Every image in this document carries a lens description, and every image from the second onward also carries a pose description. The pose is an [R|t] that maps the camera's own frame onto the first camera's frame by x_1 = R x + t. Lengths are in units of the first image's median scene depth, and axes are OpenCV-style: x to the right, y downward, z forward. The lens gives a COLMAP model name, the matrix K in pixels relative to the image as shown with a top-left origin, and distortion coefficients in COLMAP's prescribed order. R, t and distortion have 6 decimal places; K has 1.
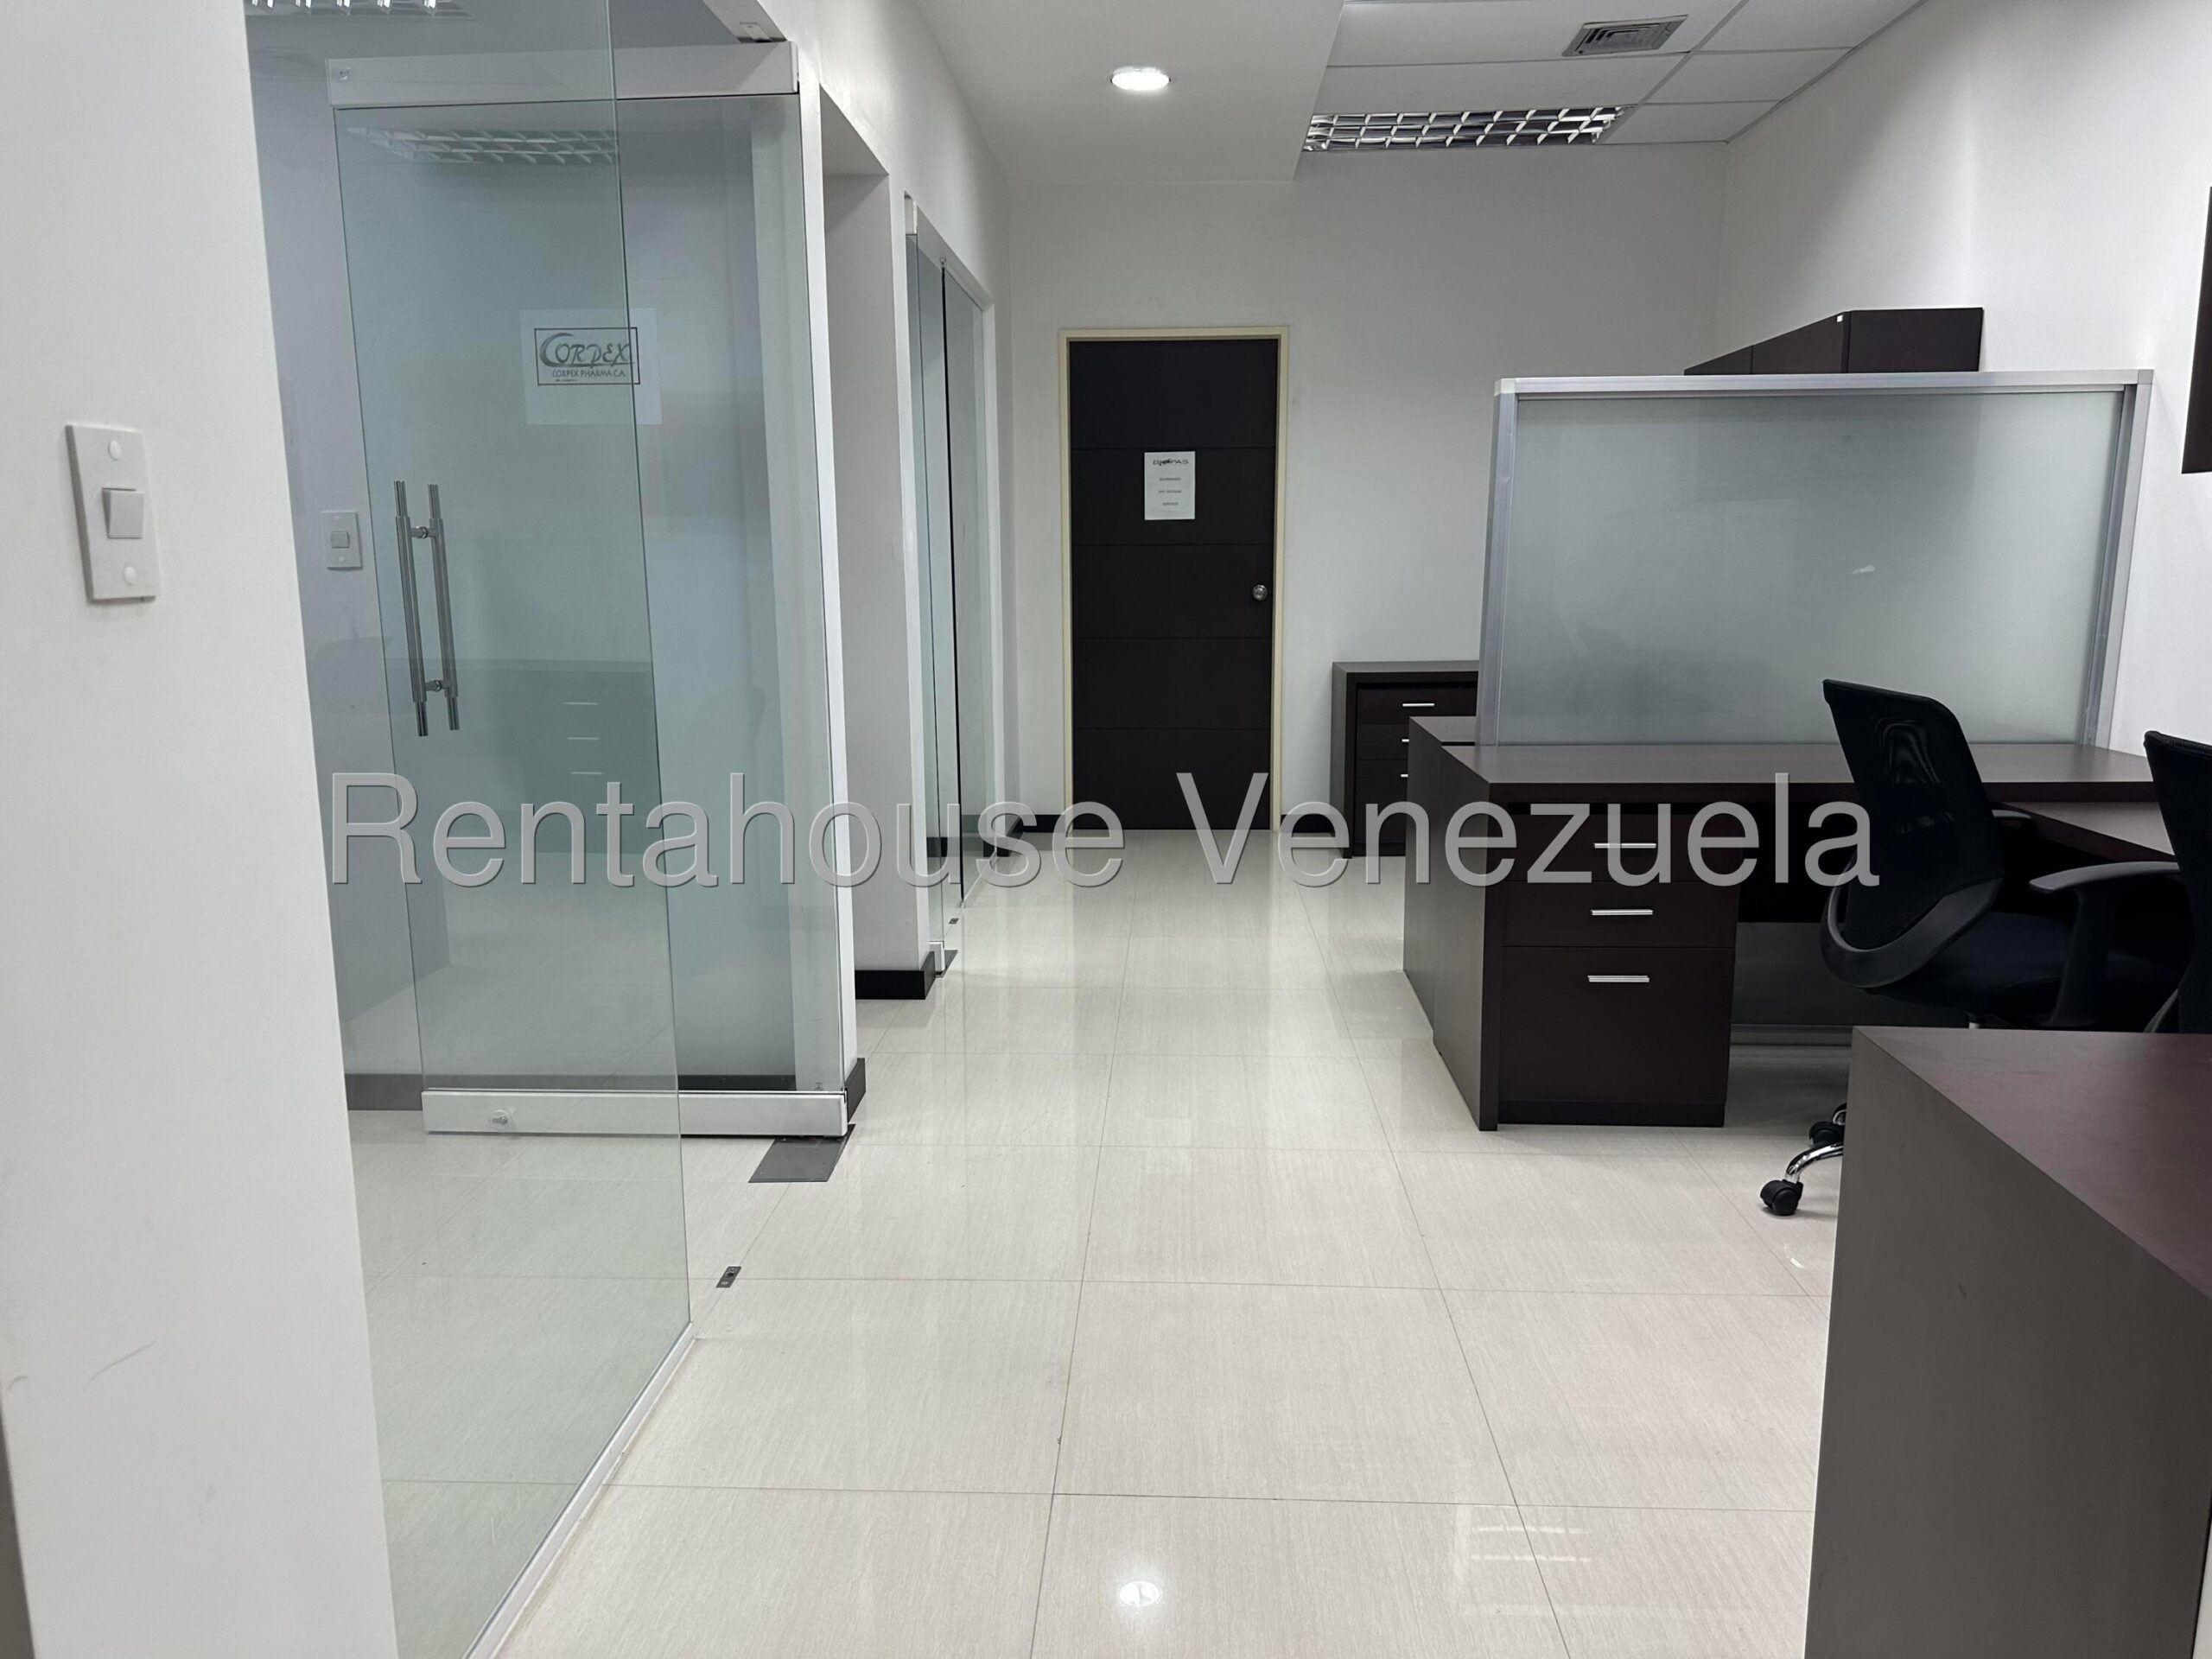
lens RADIAL K [[1558.2, 0, 1098.2], [0, 1558.2, 838.3], [0, 0, 1]] dist [0.035243, -0.041526]
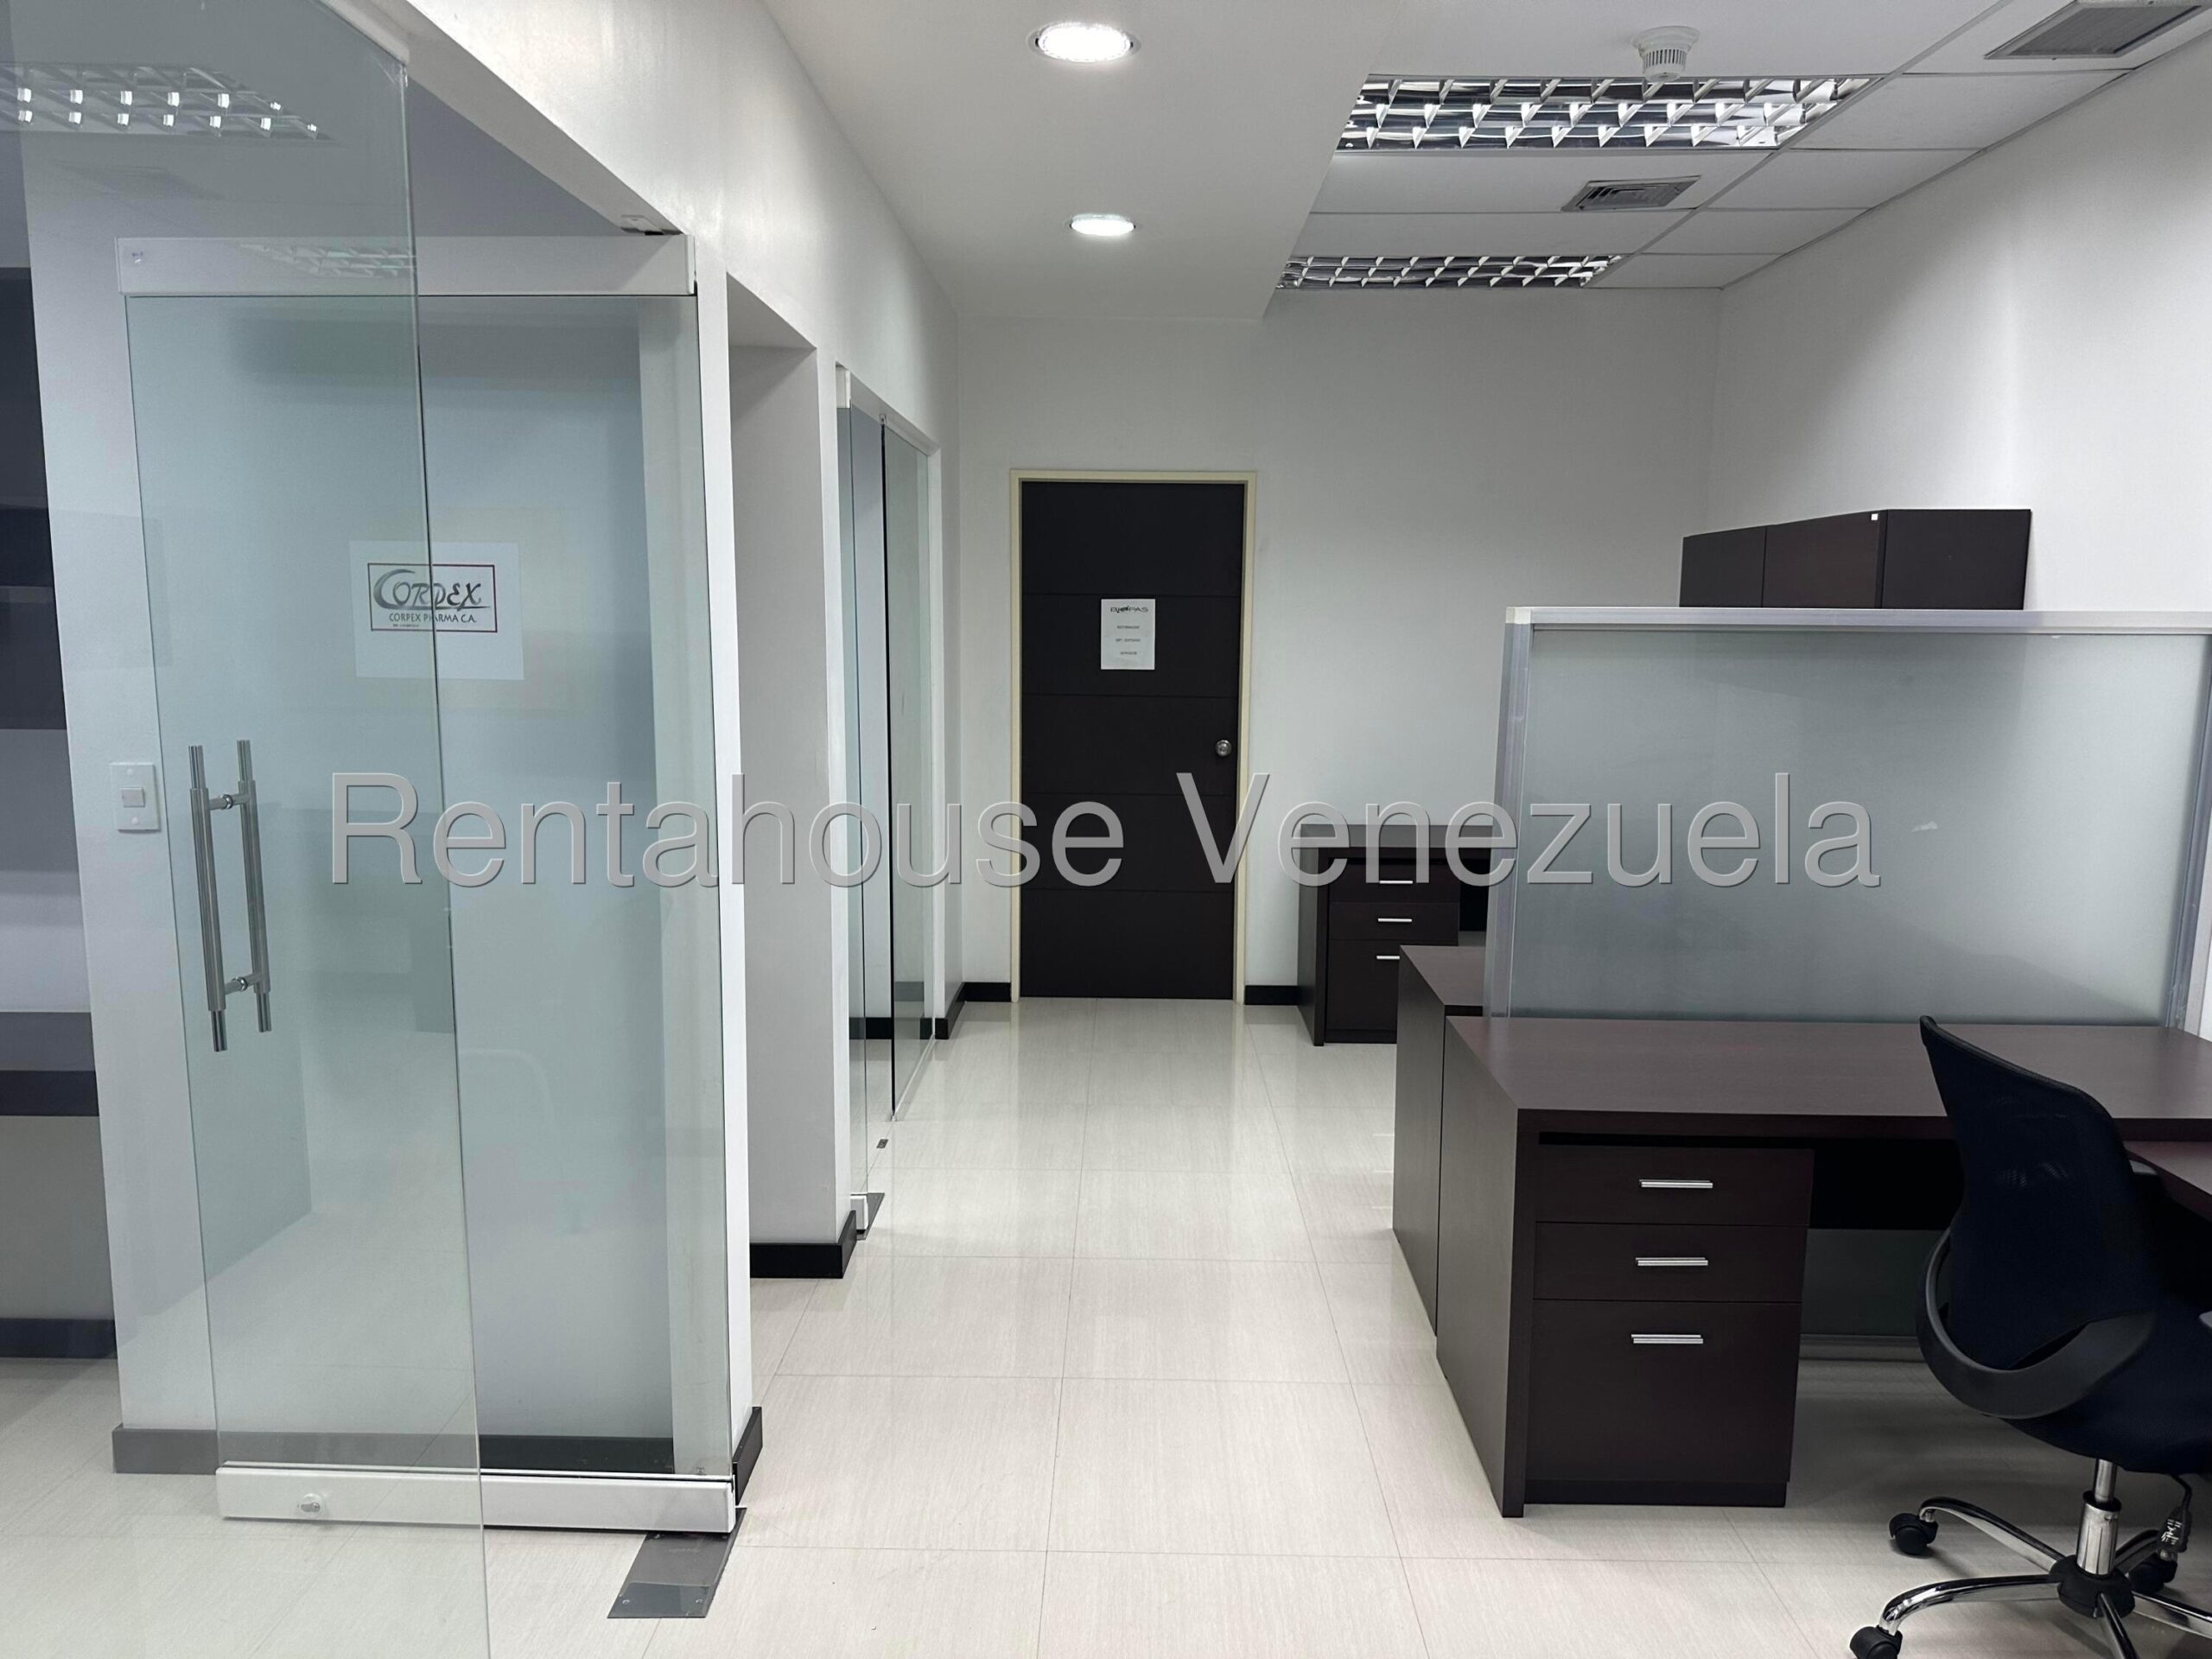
lens RADIAL K [[1558.2, 0, 1099.8], [0, 1558.2, 841.4], [0, 0, 1]] dist [0.035243, -0.041526]
pose [[0.999374, 0.010774, 0.033687, -0.001998], [-0.009544, 0.999289, -0.036466, -0.126449], [-0.034056, 0.036121, 0.998767, 0.141405]]
